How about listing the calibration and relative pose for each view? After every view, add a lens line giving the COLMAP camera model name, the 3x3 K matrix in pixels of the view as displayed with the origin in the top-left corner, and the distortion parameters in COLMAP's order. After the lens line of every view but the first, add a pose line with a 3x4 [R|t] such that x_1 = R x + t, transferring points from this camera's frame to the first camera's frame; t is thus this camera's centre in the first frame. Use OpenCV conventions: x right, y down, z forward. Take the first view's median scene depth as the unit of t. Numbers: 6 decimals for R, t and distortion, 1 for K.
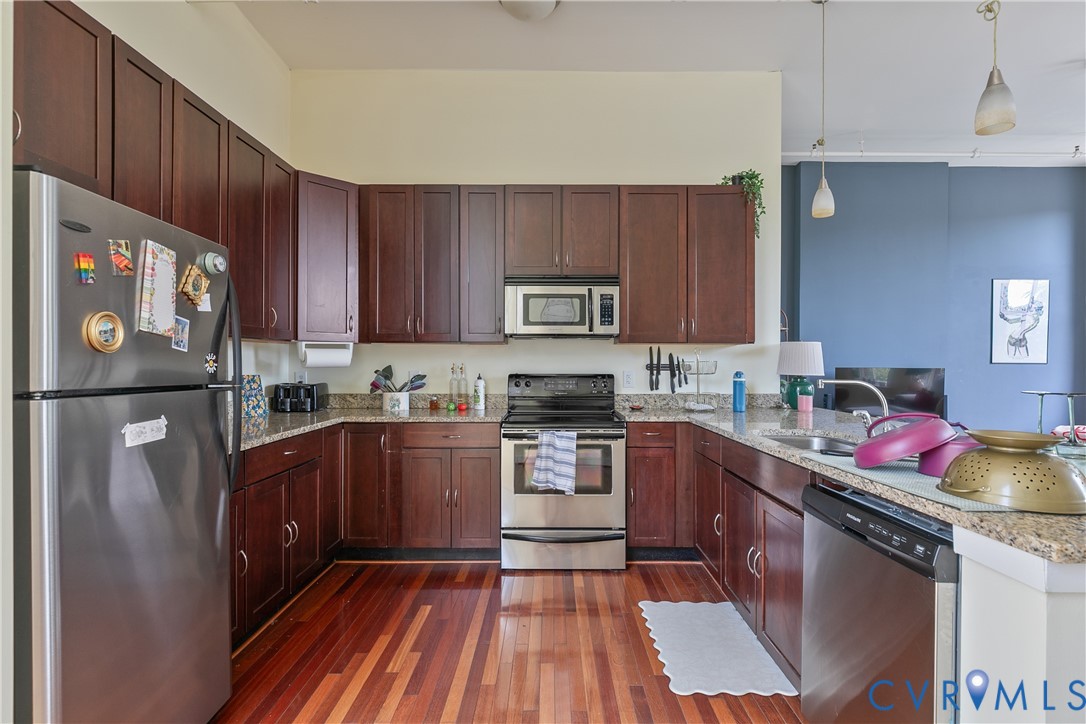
lens RADIAL K [[533.2, 0, 543.0], [0, 533.2, 362.0], [0, 0, 1]] dist [-0.001622, -0.000715]
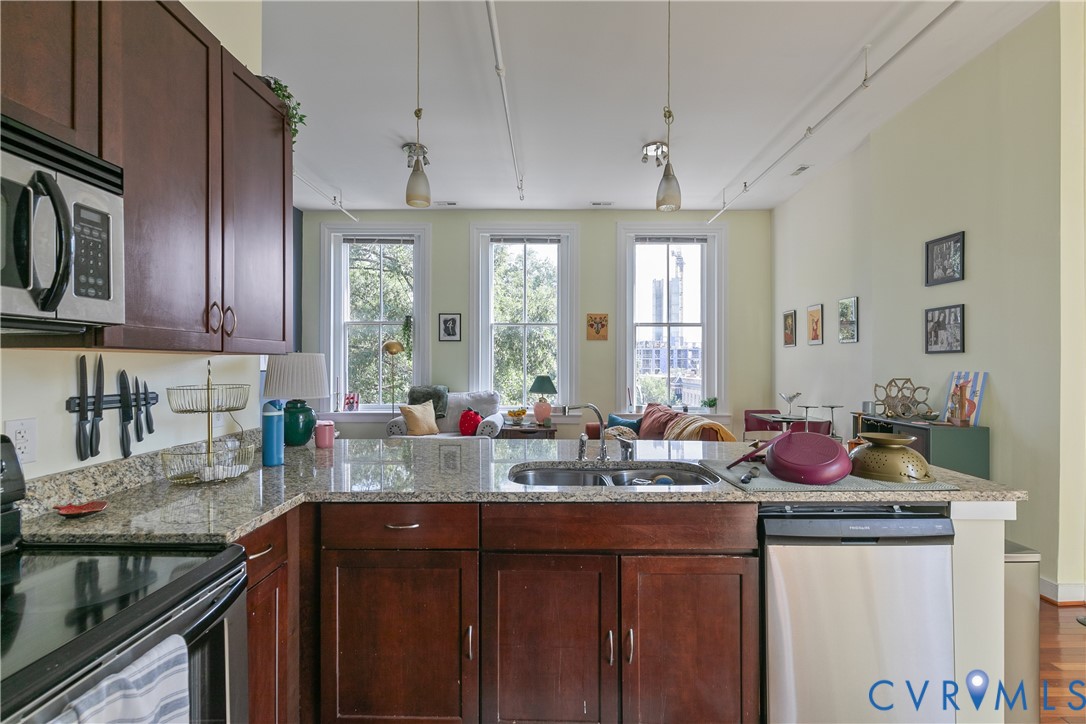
lens RADIAL K [[490.4, 0, 543.0], [0, 490.4, 362.0], [0, 0, 1]] dist [0.010275, -0.000441]
pose [[0.007347, -0.000086, 0.999973, -0.201843], [-0.002266, 0.999997, 0.000103, -0.026963], [-0.999970, -0.002266, 0.007347, 0.698143]]
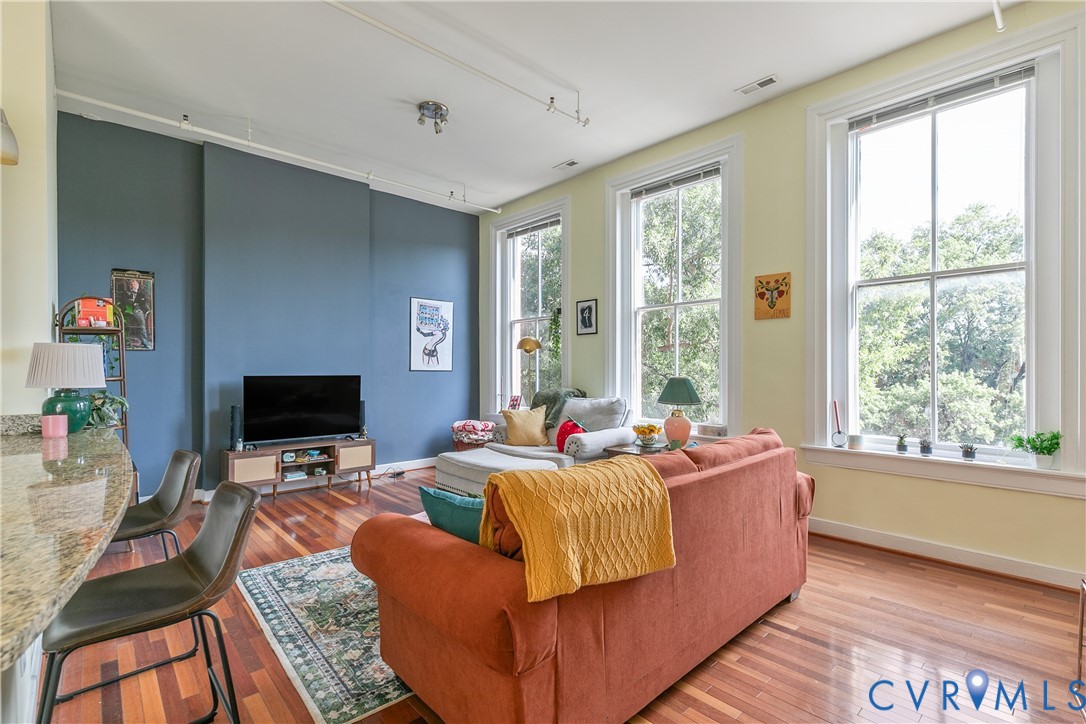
lens RADIAL K [[501.6, 0, 545.4], [0, 501.6, 371.3], [0, 0, 1]] dist [0.006786, -0.000374]
pose [[0.729181, -0.004145, 0.684308, 0.518027], [0.003760, 0.999991, 0.002051, 0.004669], [-0.684311, 0.001078, 0.729190, 0.022438]]
